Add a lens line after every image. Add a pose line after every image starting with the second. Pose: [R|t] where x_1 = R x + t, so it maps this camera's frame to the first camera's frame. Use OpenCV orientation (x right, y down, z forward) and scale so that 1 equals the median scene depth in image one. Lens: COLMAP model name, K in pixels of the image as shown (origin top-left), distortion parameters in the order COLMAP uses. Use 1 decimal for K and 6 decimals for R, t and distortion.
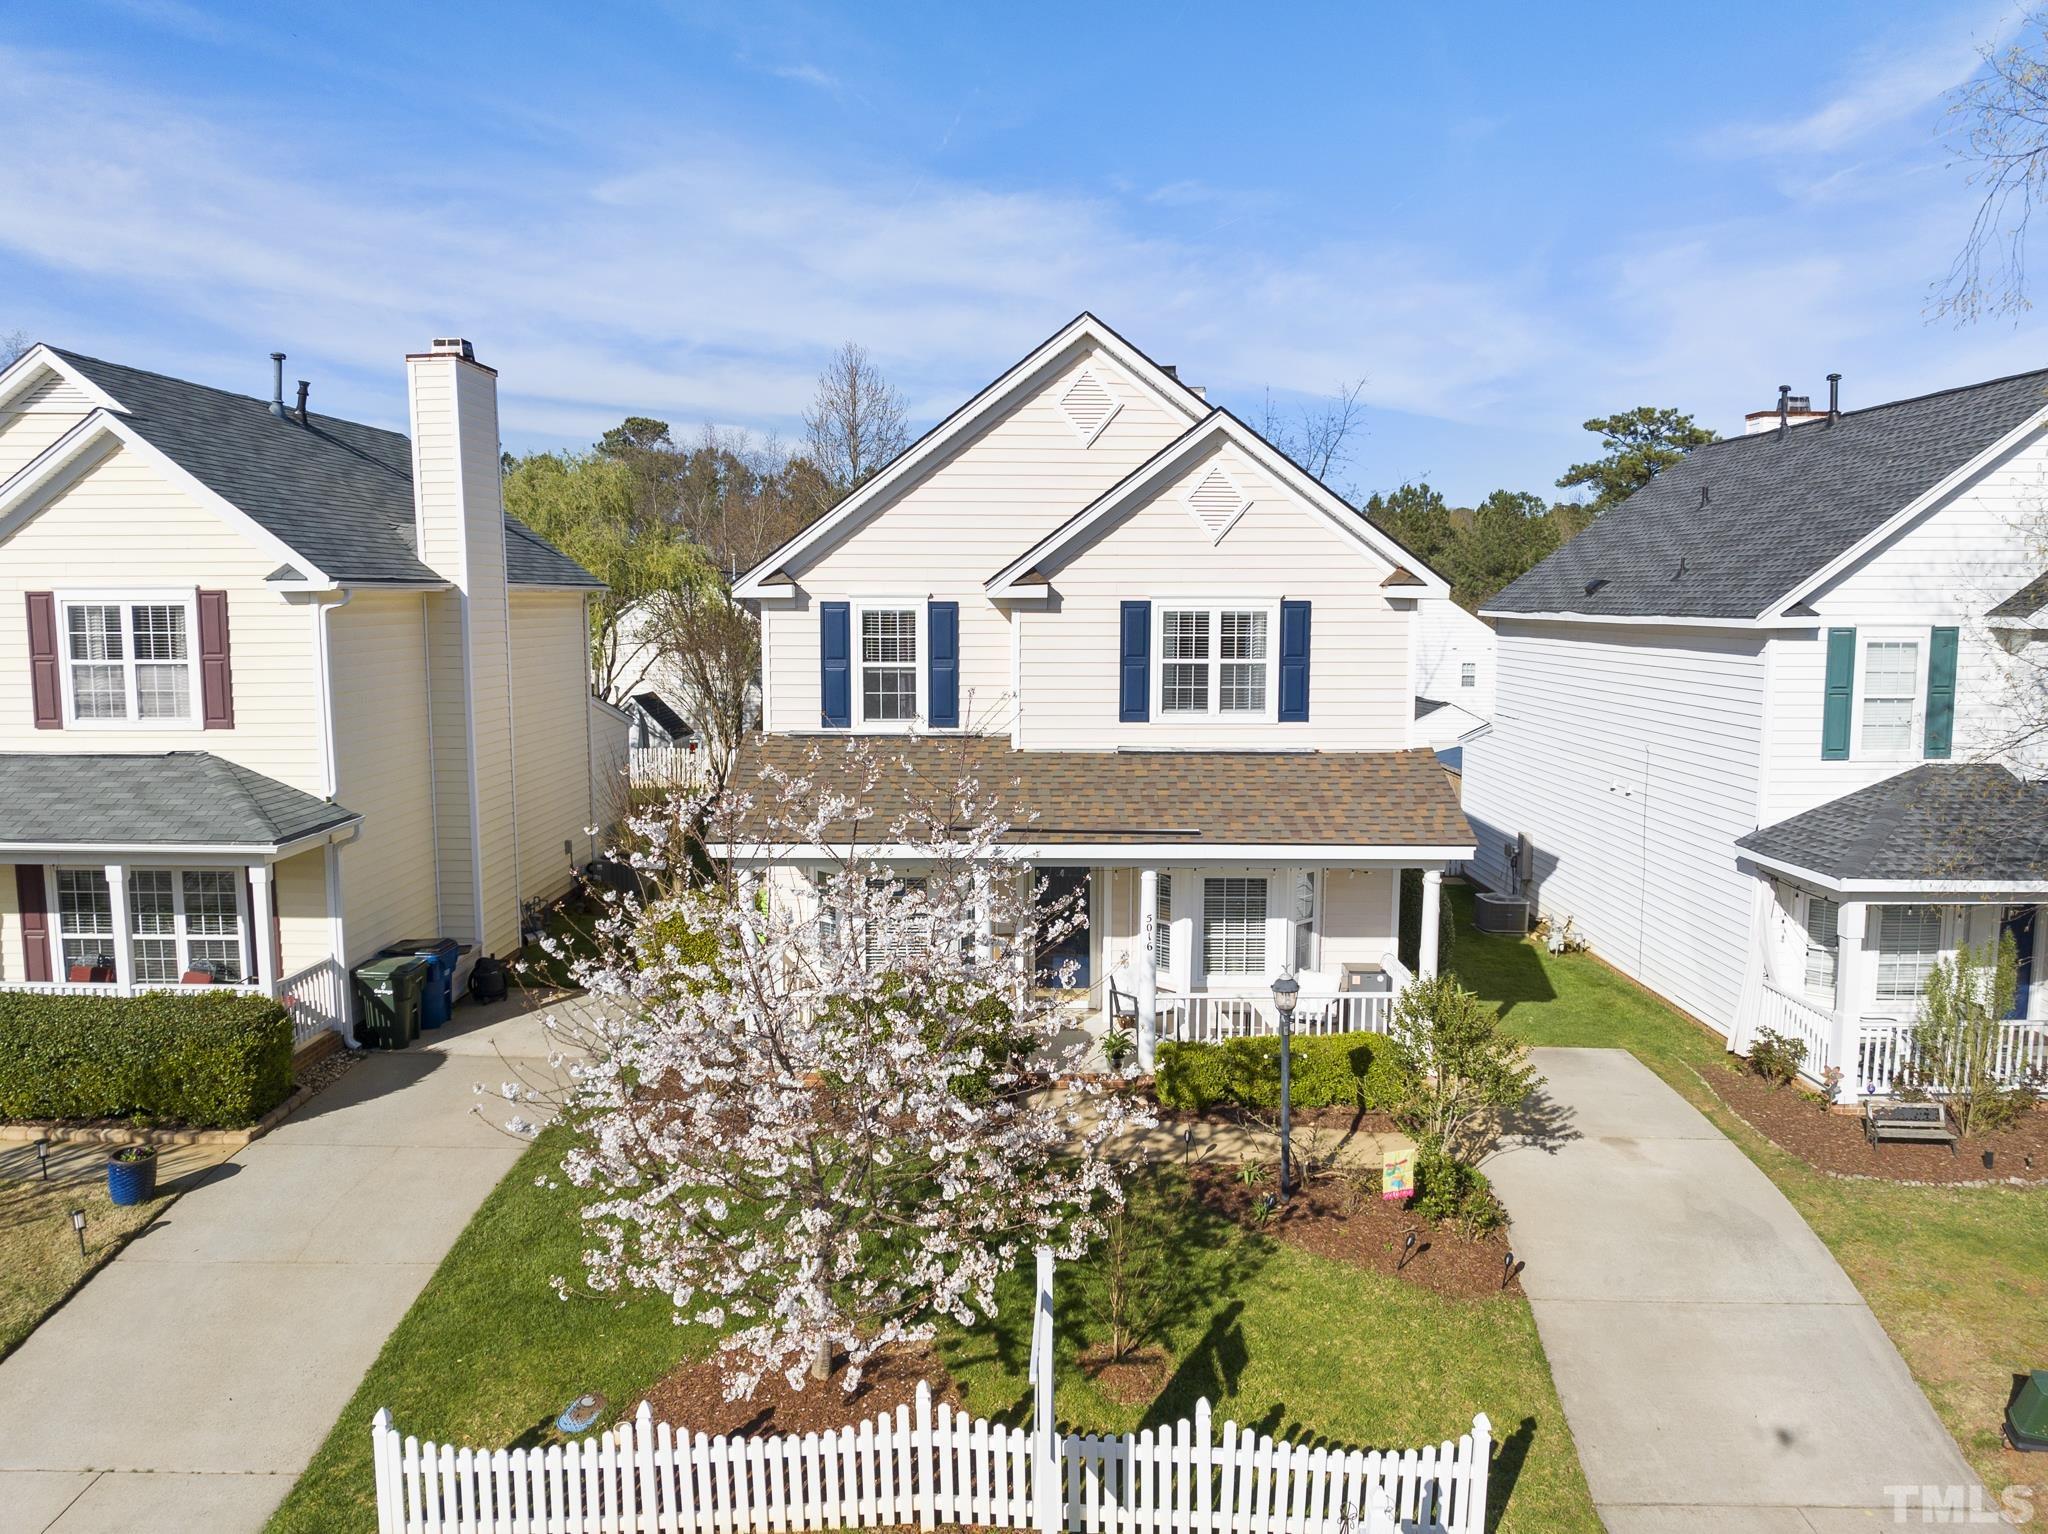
lens RADIAL K [[1452.6, 0, 1026.5], [0, 1452.6, 767.7], [0, 0, 1]] dist [-0.041226, 0.000777]
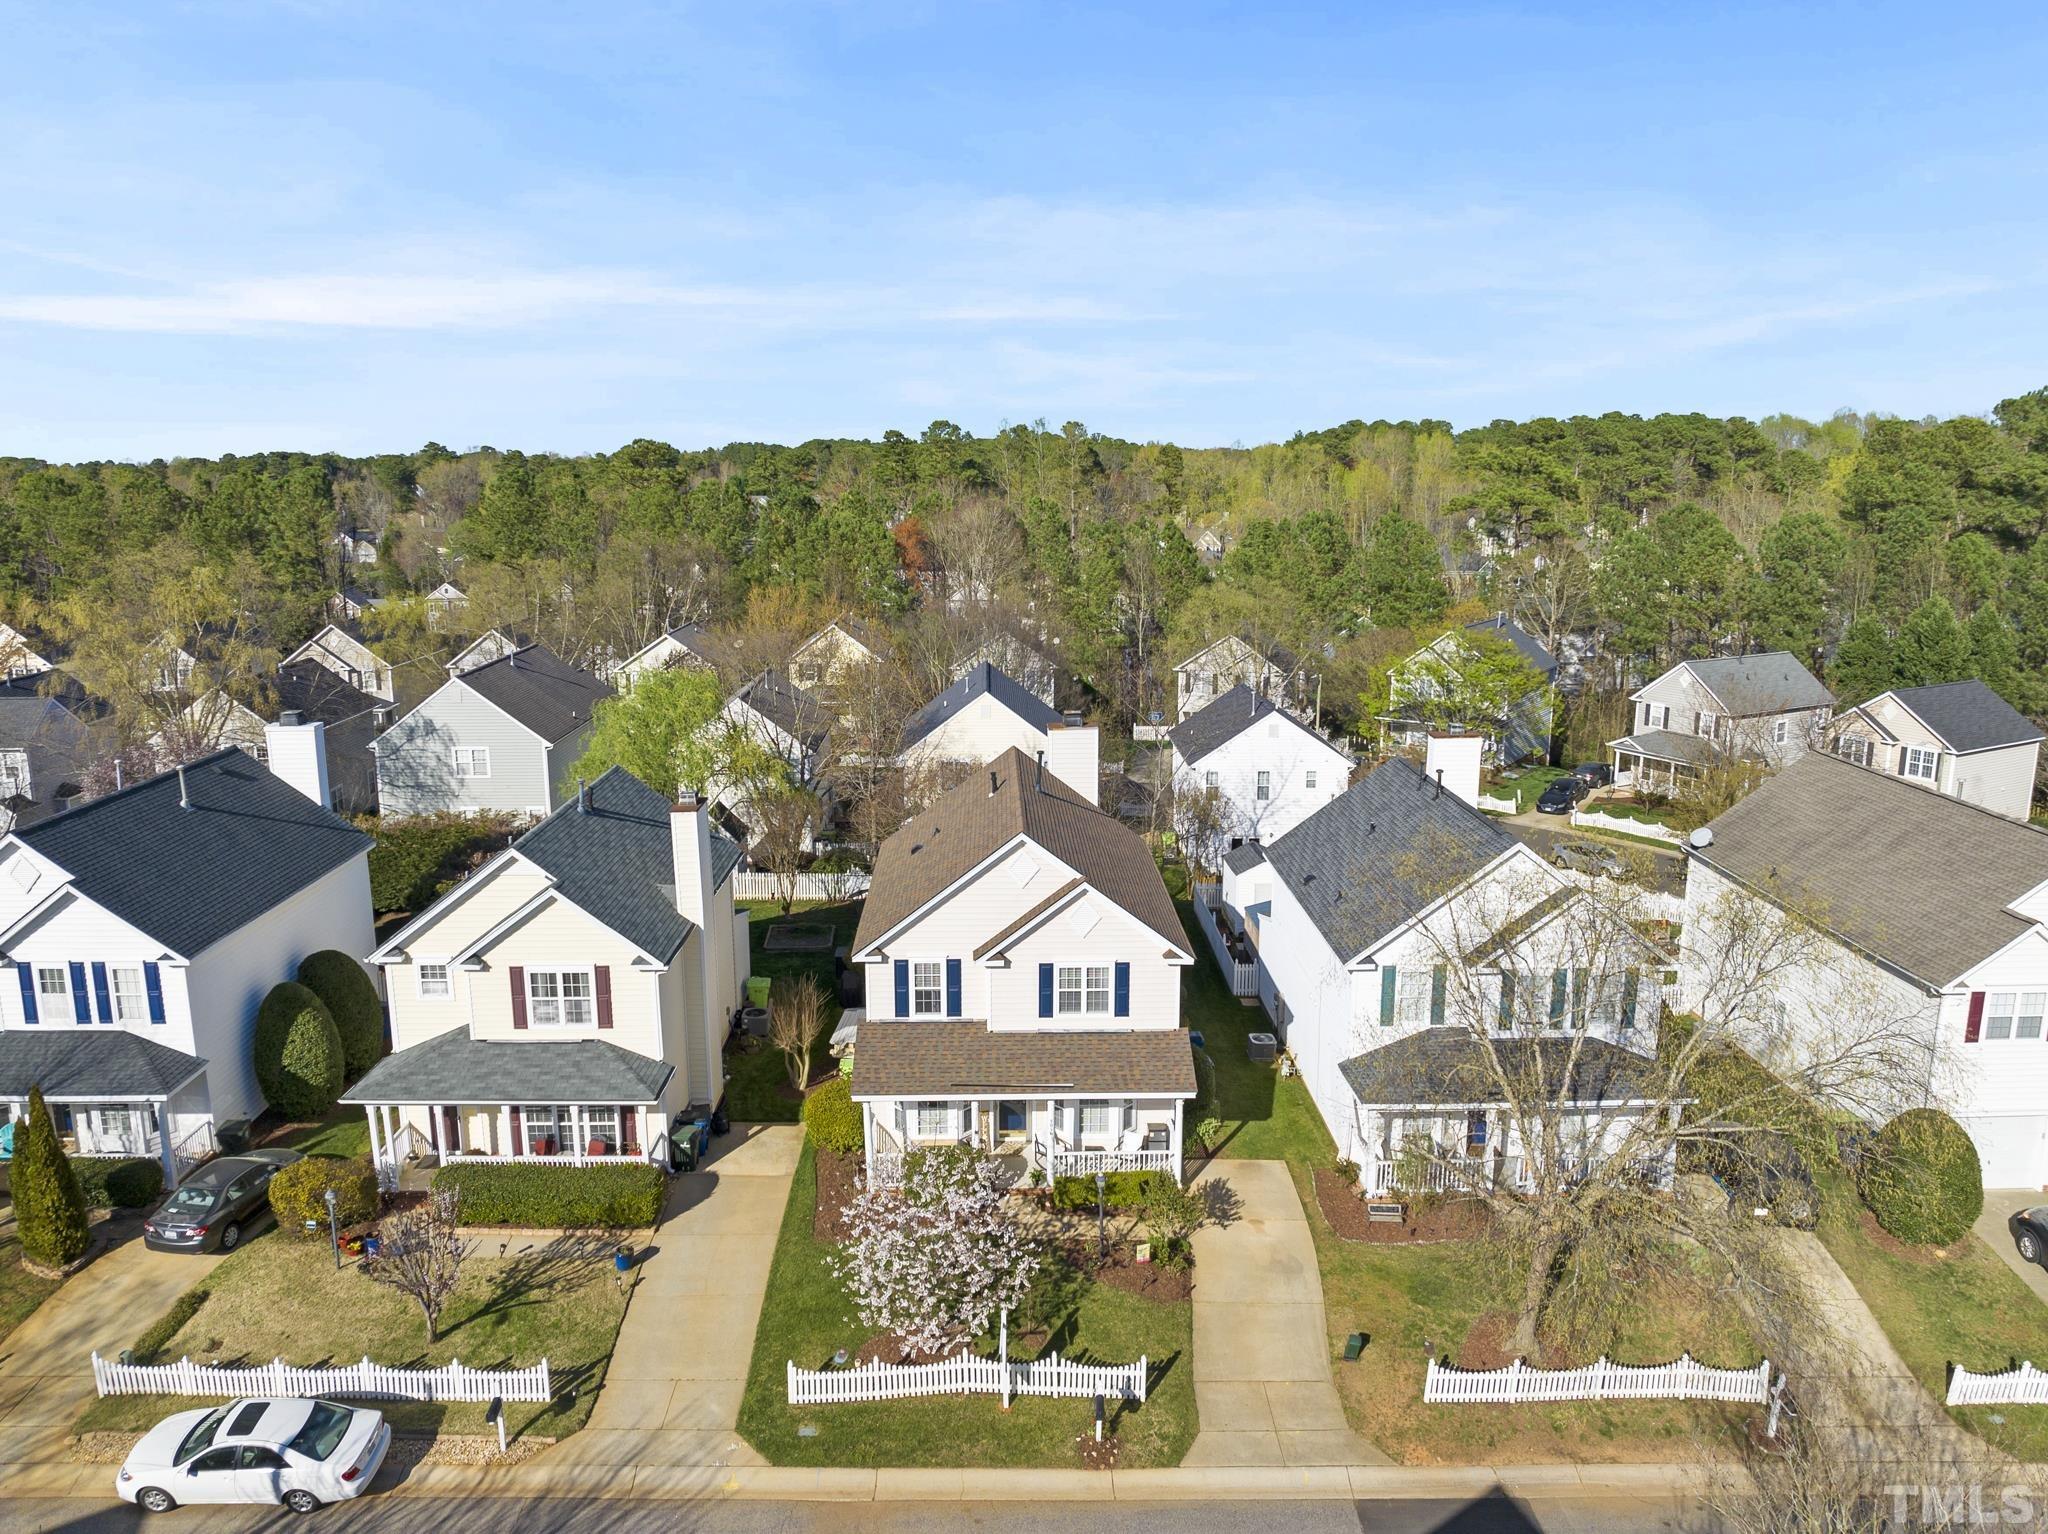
lens RADIAL K [[1452.6, 0, 1018.4], [0, 1452.6, 763.7], [0, 0, 1]] dist [-0.041226, 0.000777]
pose [[0.999766, -0.009844, 0.019255, -0.002169], [0.008066, 0.995876, 0.090366, -0.626164], [-0.020066, -0.090189, 0.995722, -1.122073]]
